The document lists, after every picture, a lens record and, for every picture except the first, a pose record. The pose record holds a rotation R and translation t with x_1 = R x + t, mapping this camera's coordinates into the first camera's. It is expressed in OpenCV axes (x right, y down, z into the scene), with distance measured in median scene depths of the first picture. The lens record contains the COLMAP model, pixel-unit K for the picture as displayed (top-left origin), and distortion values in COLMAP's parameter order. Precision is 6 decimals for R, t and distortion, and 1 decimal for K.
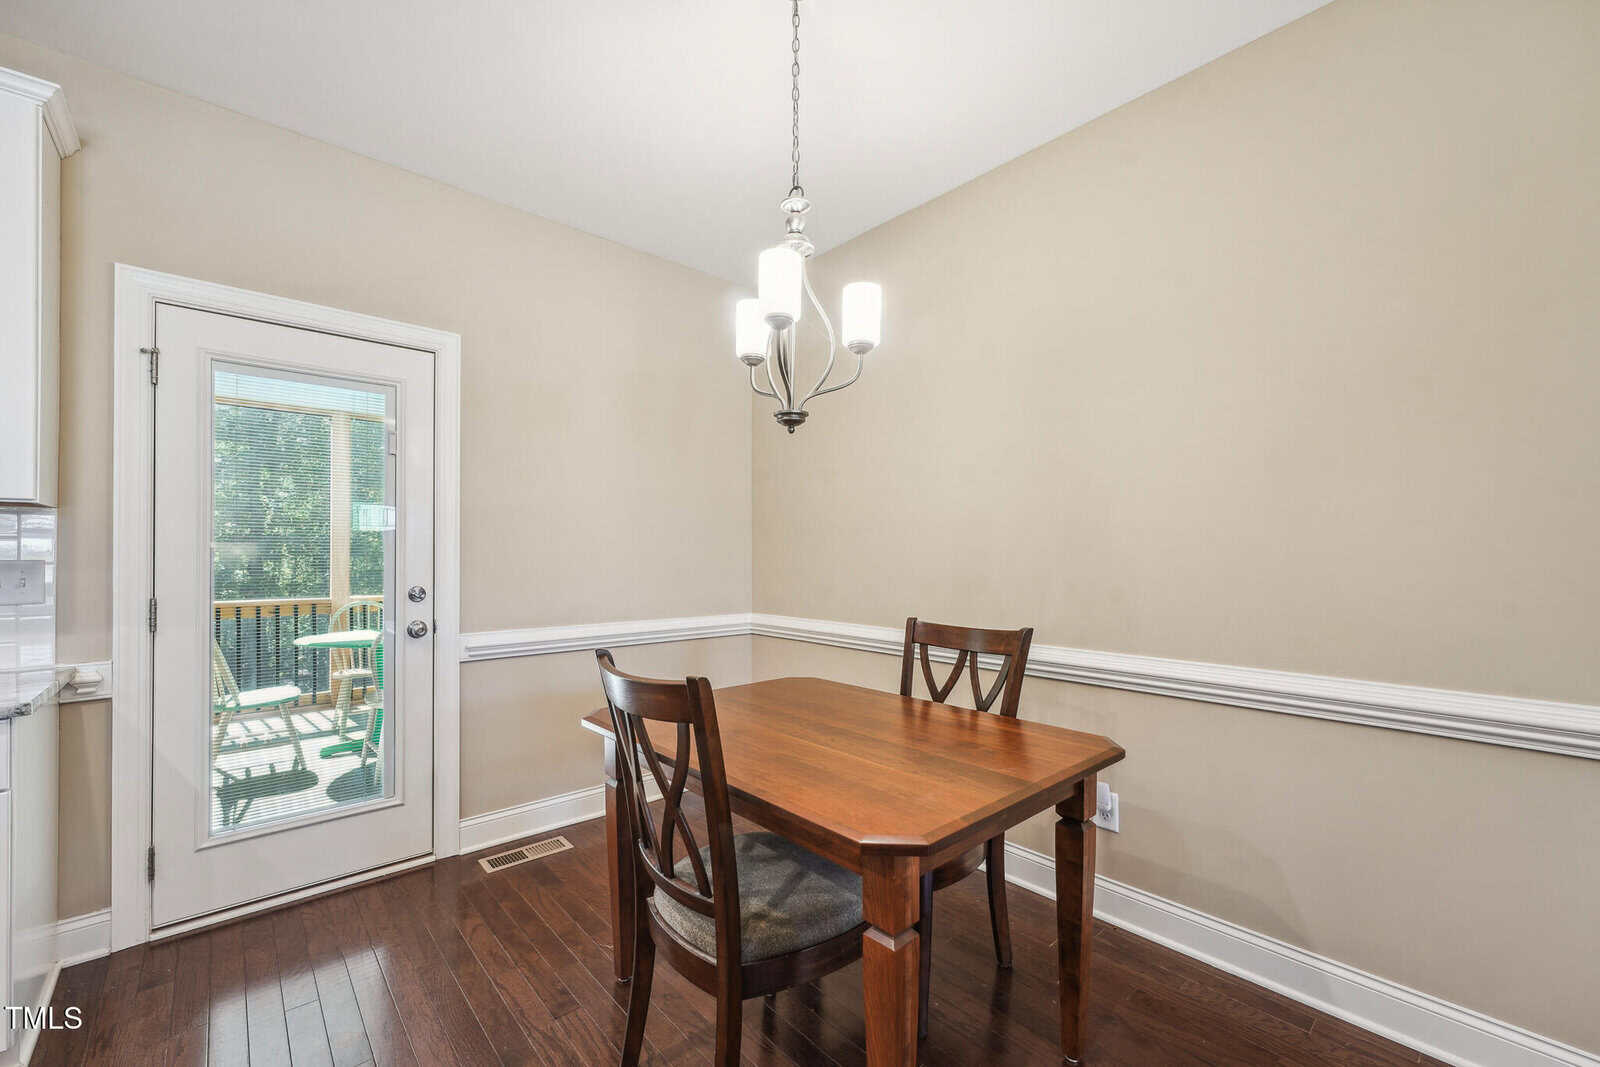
lens RADIAL K [[654.7, 0, 793.2], [0, 654.7, 543.2], [0, 0, 1]] dist [-0.000787, 0.001106]
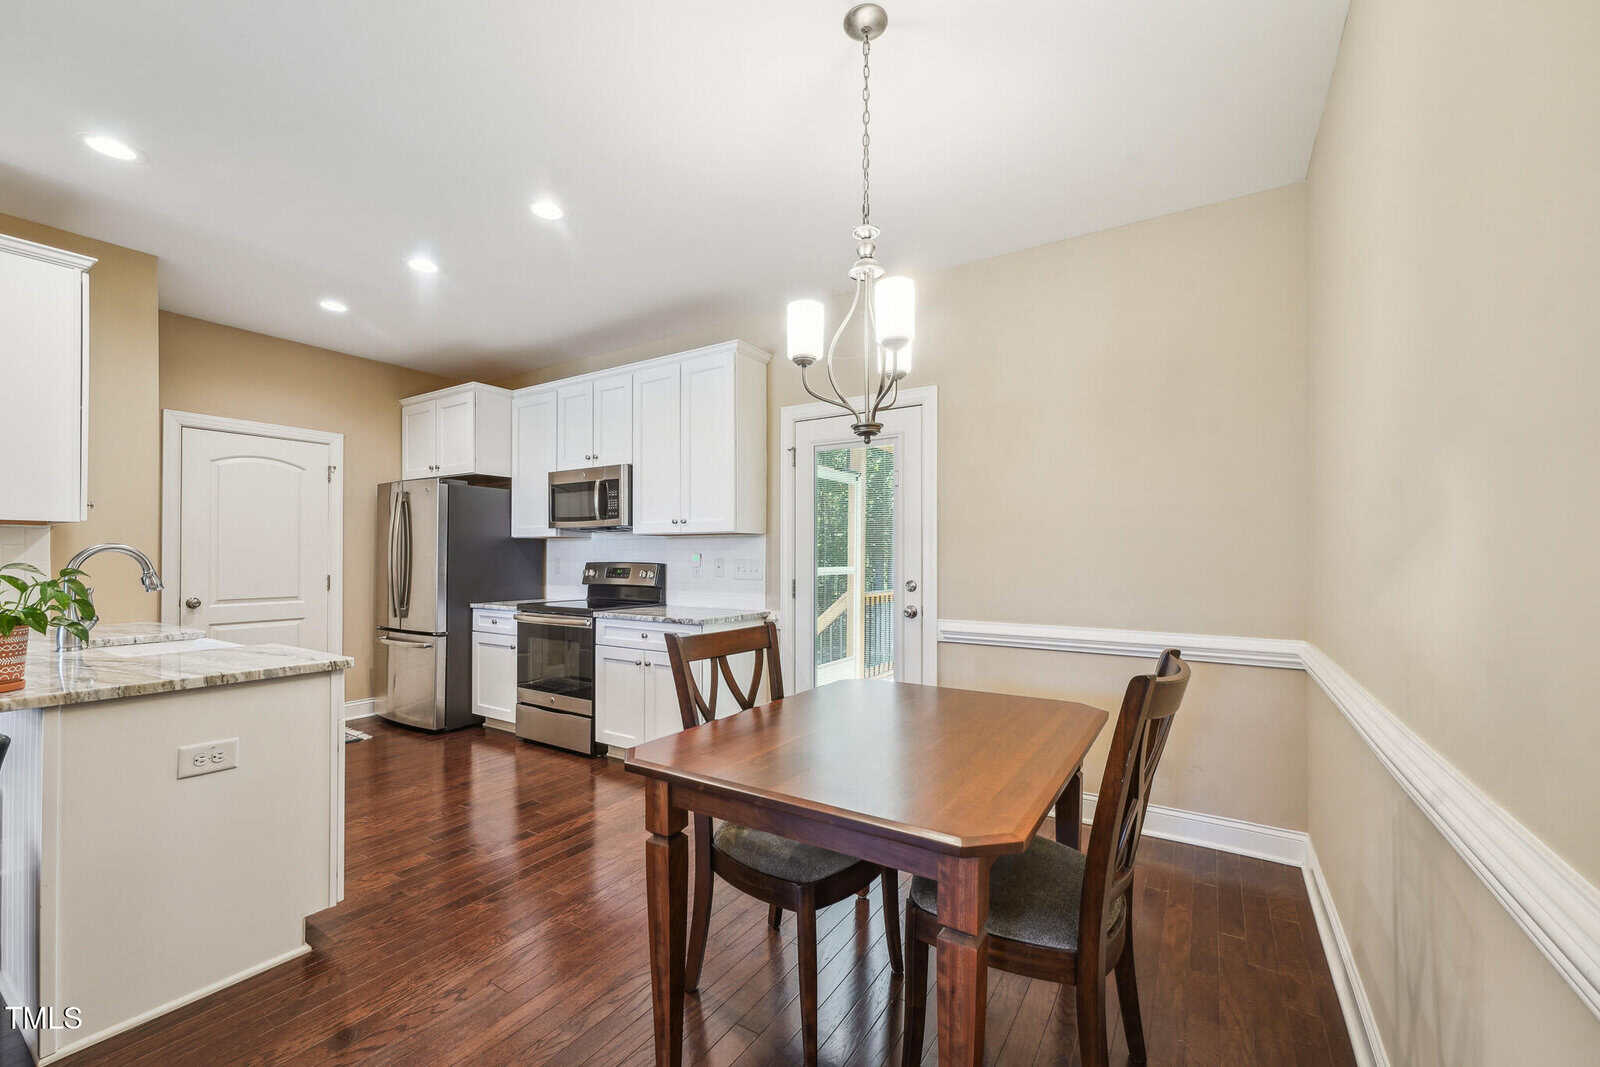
lens RADIAL K [[654.7, 0, 801.6], [0, 654.7, 547.1], [0, 0, 1]] dist [-0.000787, 0.001106]
pose [[0.303918, -0.011649, -0.952627, 0.819372], [0.004090, 0.999932, -0.010922, 0.011495], [0.952690, -0.000576, 0.303945, 0.448073]]
